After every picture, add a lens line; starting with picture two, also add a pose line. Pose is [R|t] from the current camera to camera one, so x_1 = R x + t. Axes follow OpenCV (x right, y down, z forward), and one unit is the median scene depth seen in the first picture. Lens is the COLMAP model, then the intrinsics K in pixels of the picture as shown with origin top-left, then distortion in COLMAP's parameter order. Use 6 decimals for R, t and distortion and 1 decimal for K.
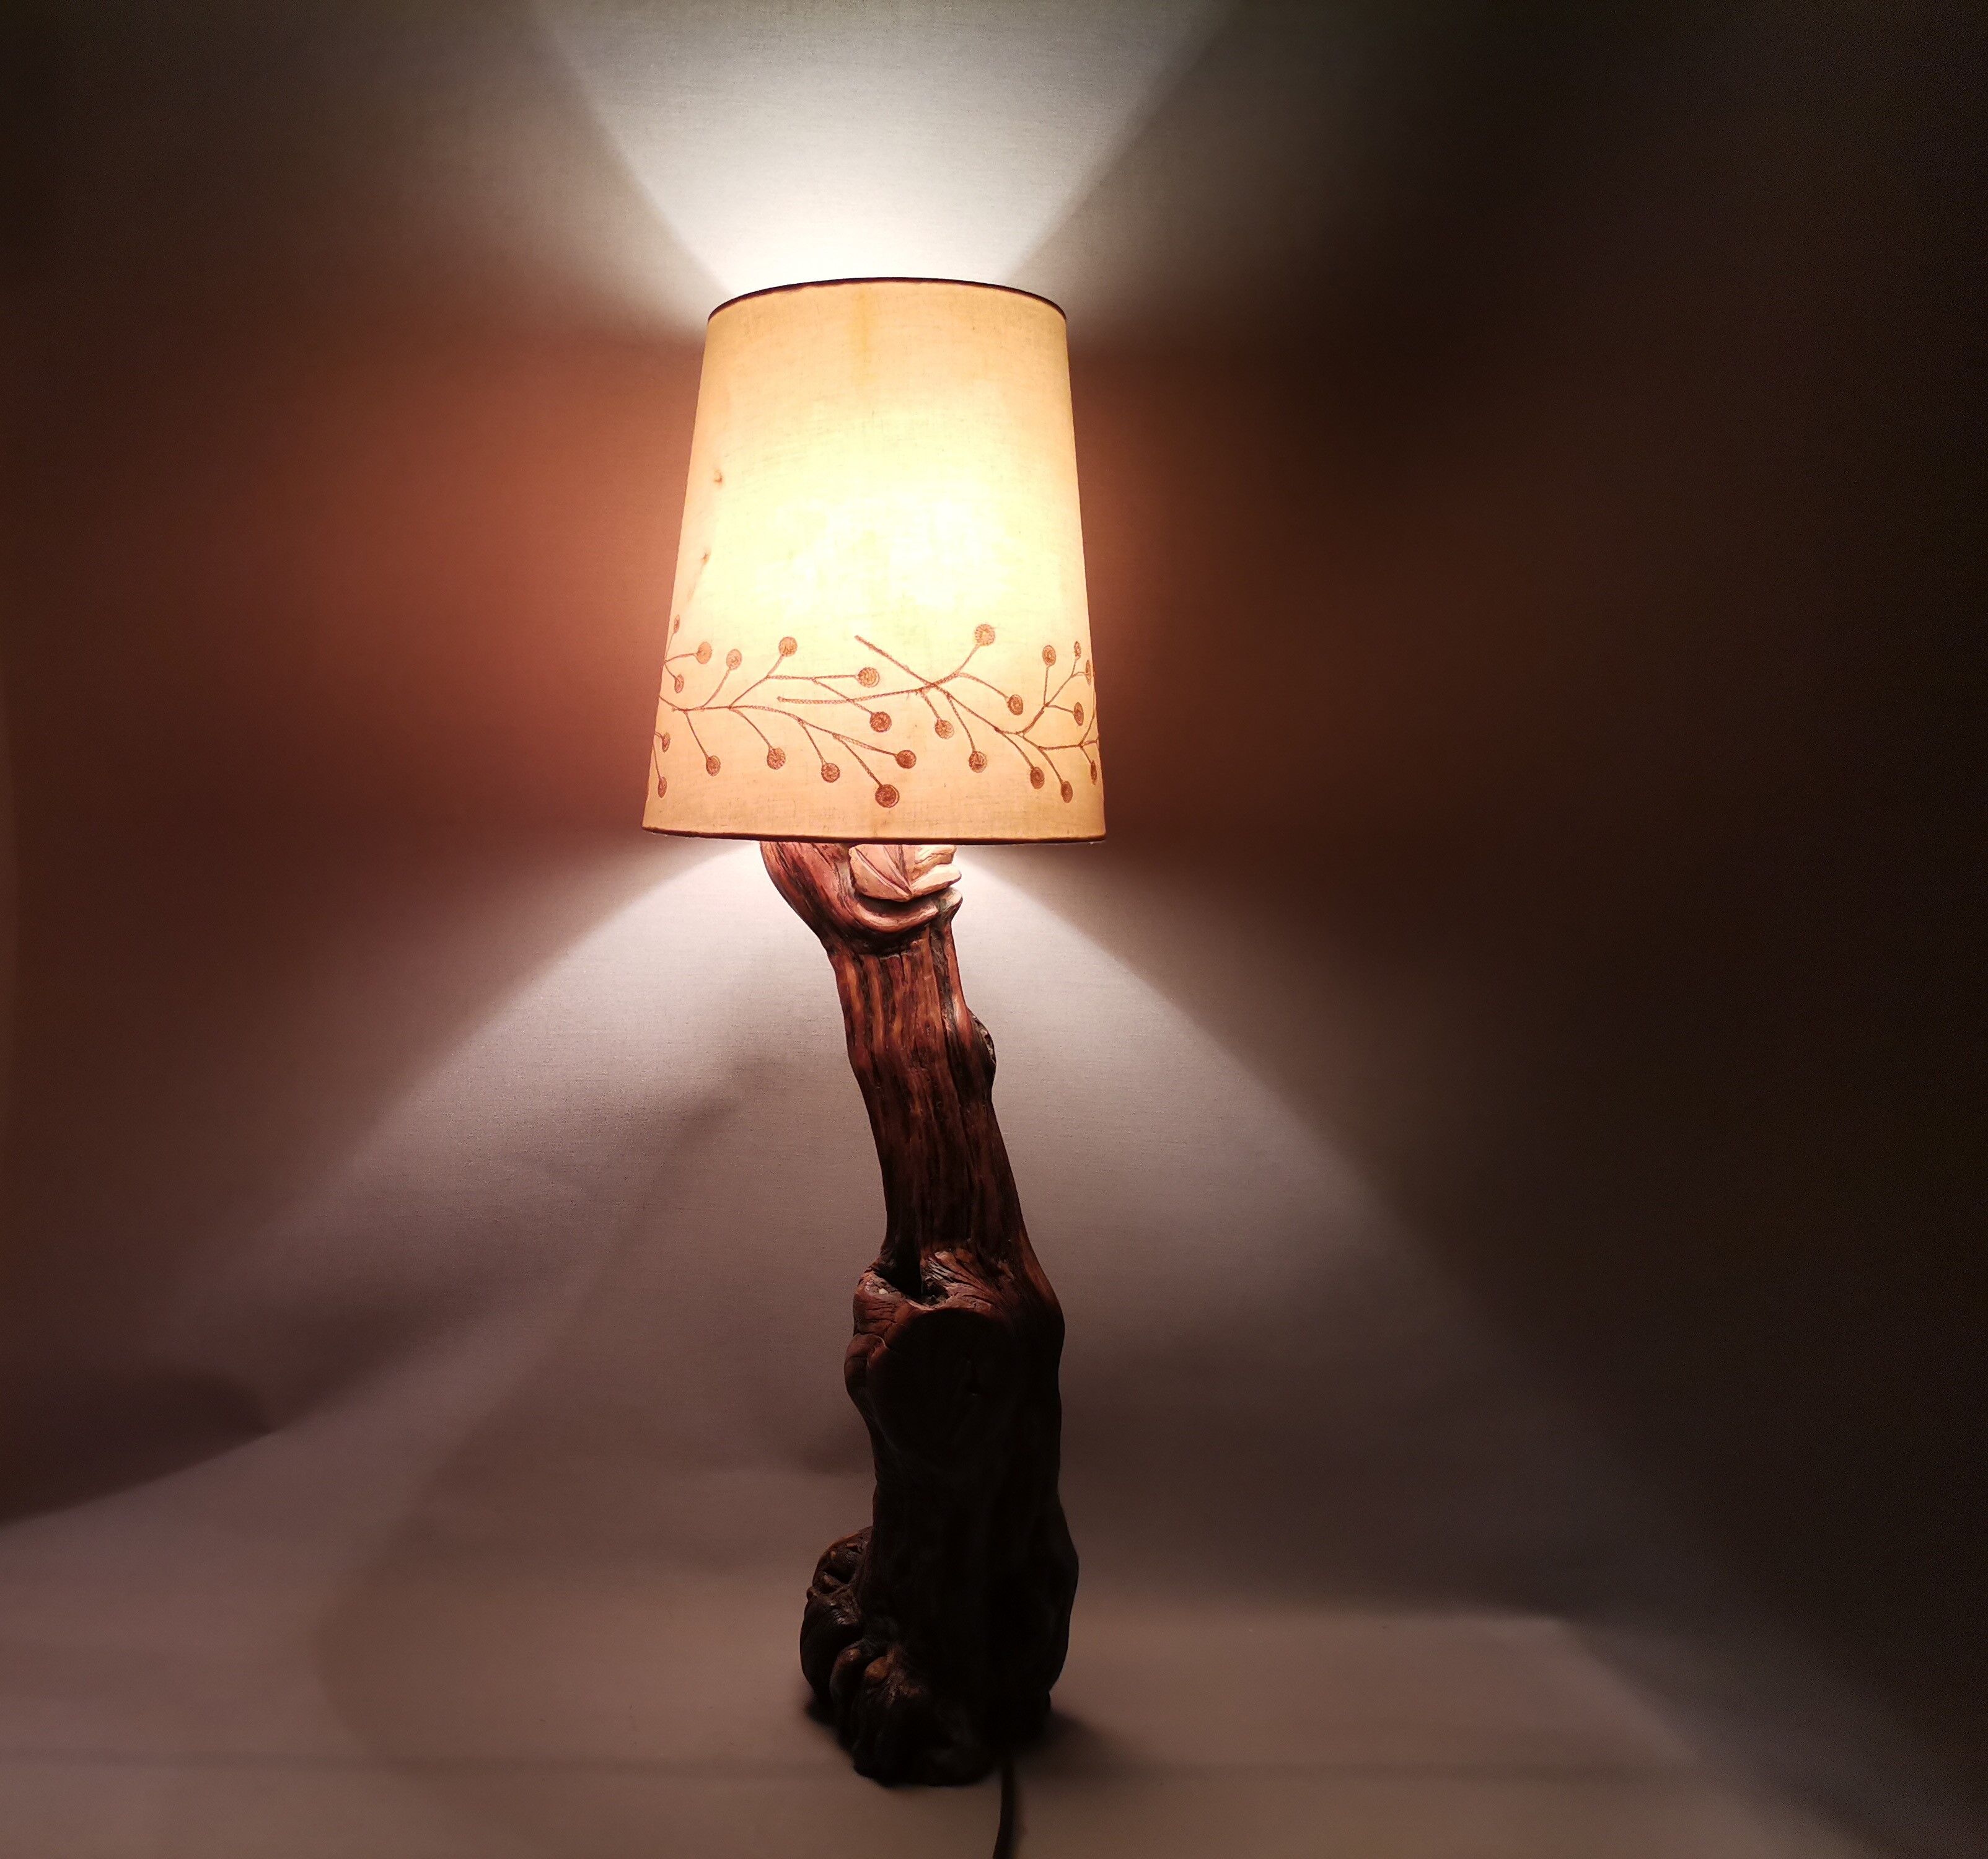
lens RADIAL K [[1848.5, 0, 755.0], [0, 1848.5, 928.3], [0, 0, 1]] dist [0.005912, 0.011914]
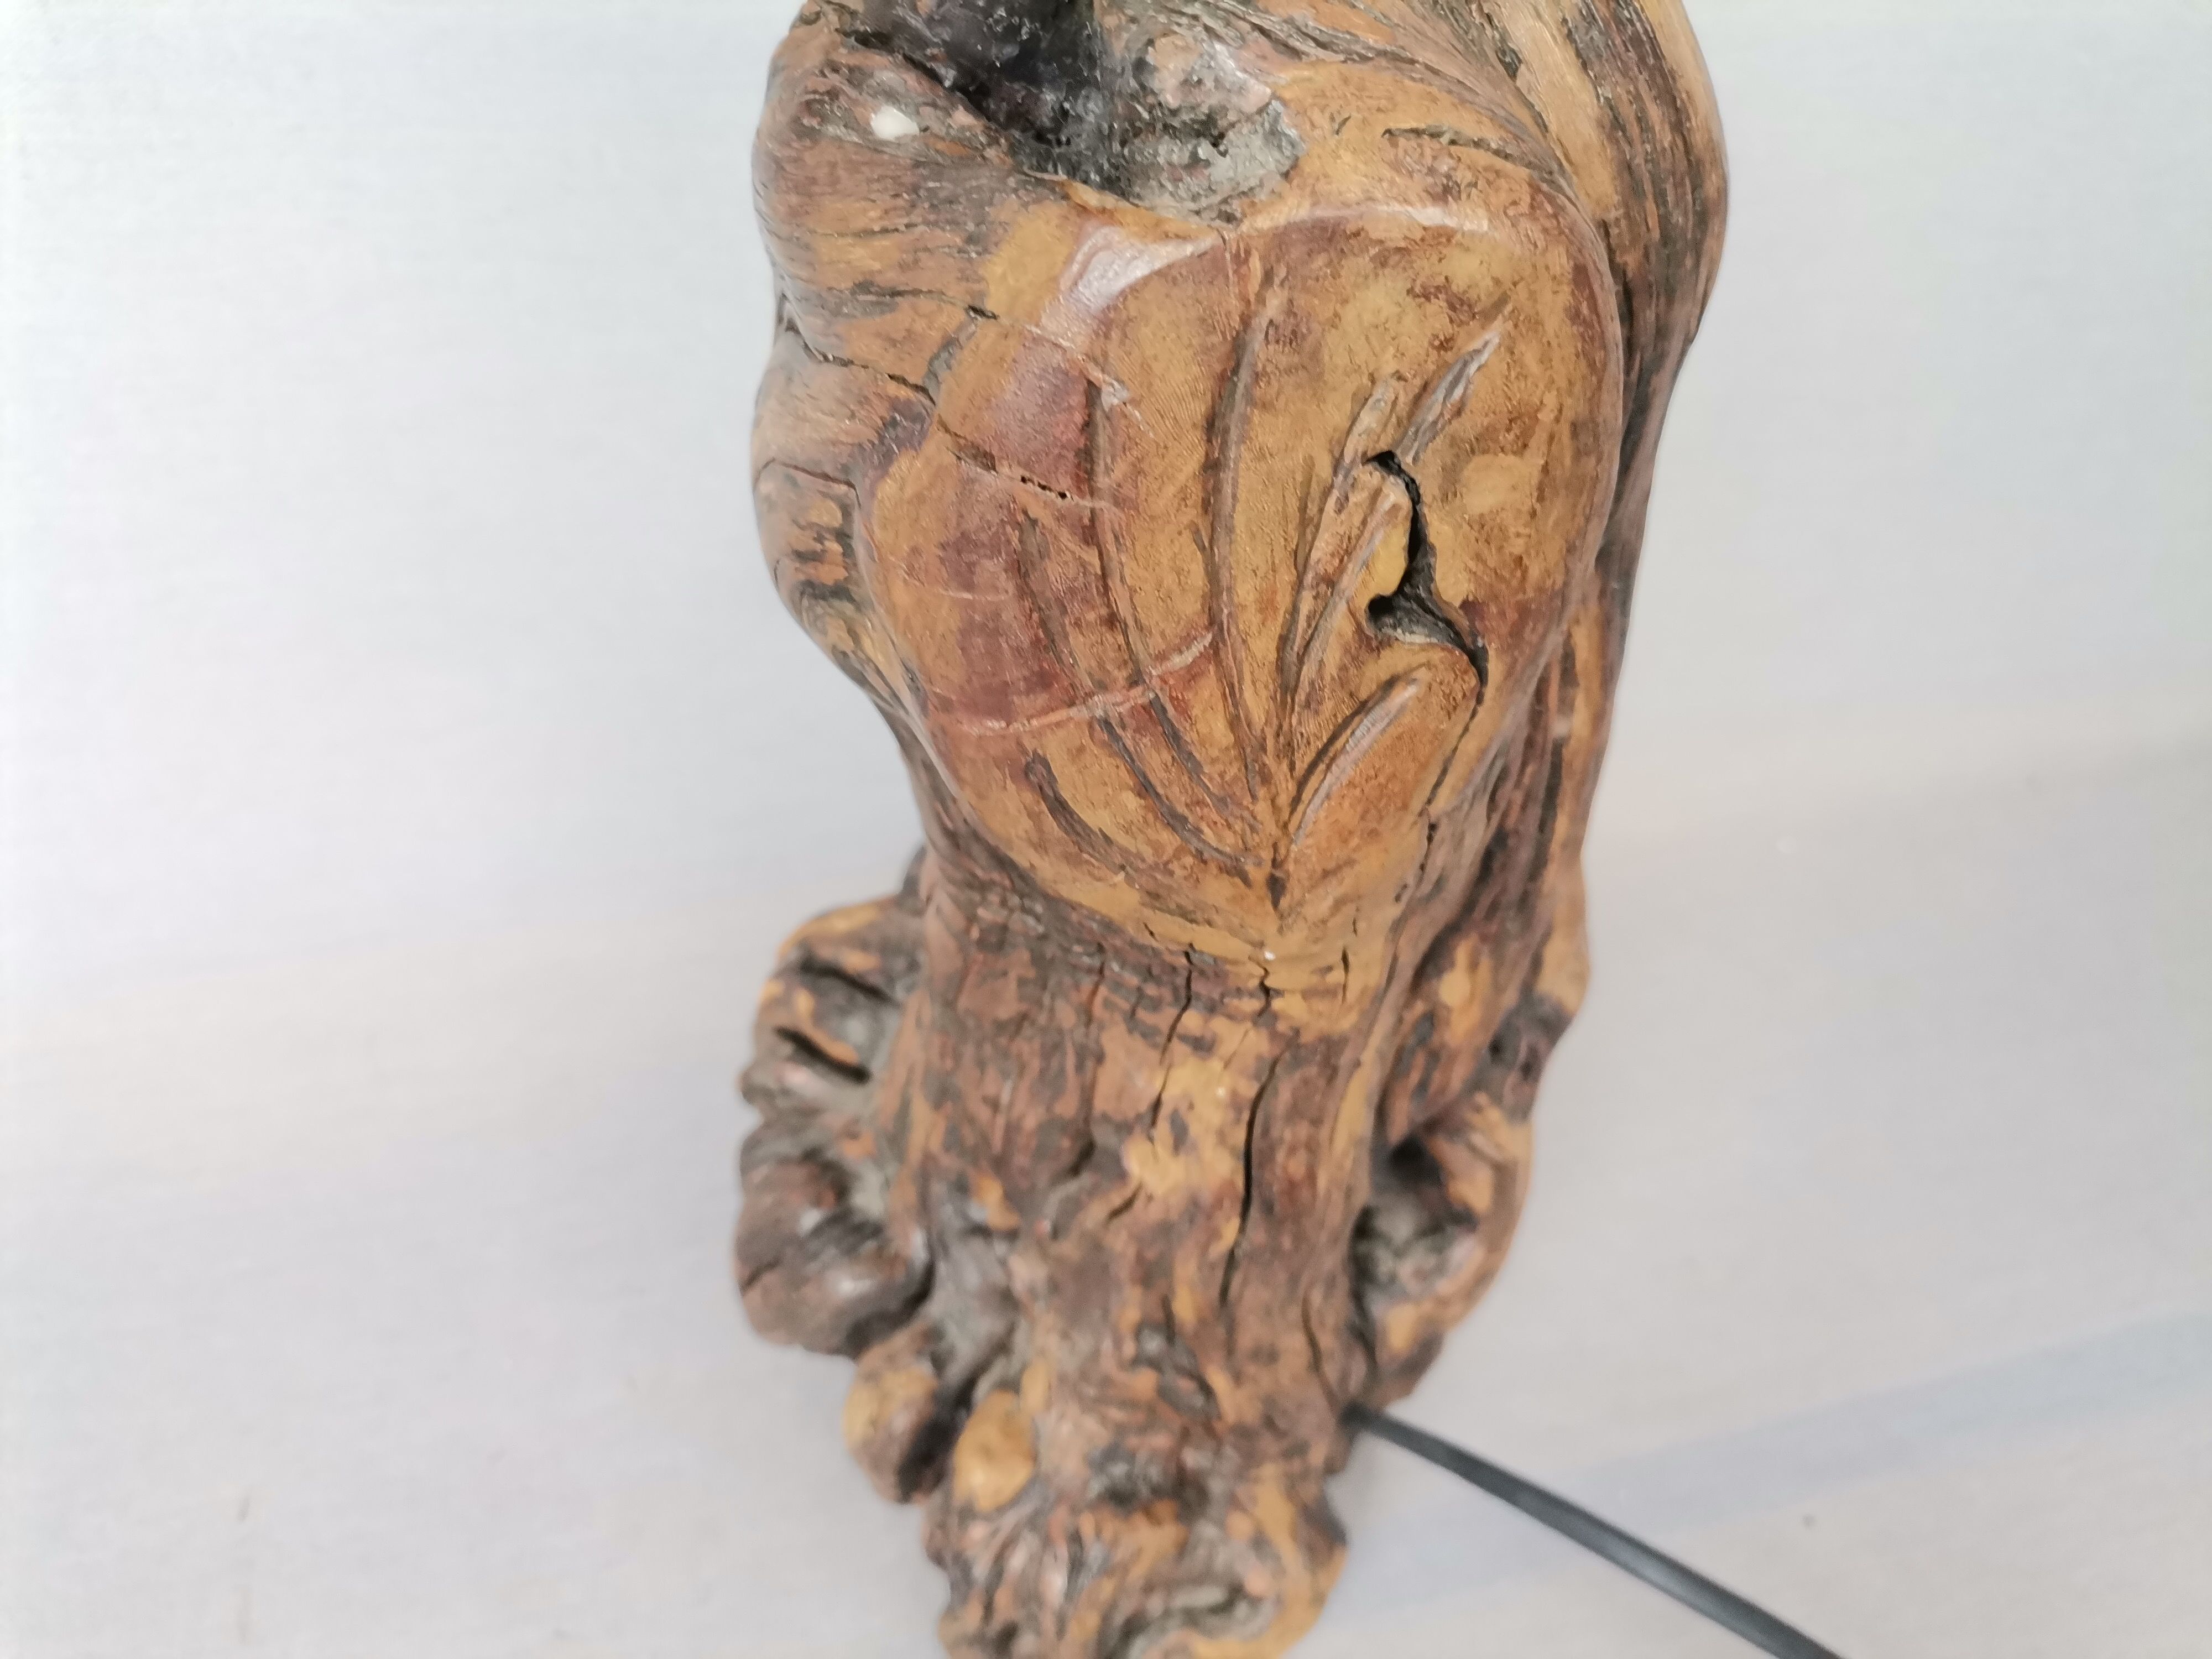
lens RADIAL K [[1800.0, 0, 1106.0], [0, 1800.0, 829.5], [0, 0, 1]] dist [0.003167, -0.000186]
pose [[0.976007, -0.144133, 0.163205, 0.052935], [0.025282, 0.819493, 0.572531, 0.159533], [-0.216266, -0.554668, 0.803475, 0.857888]]
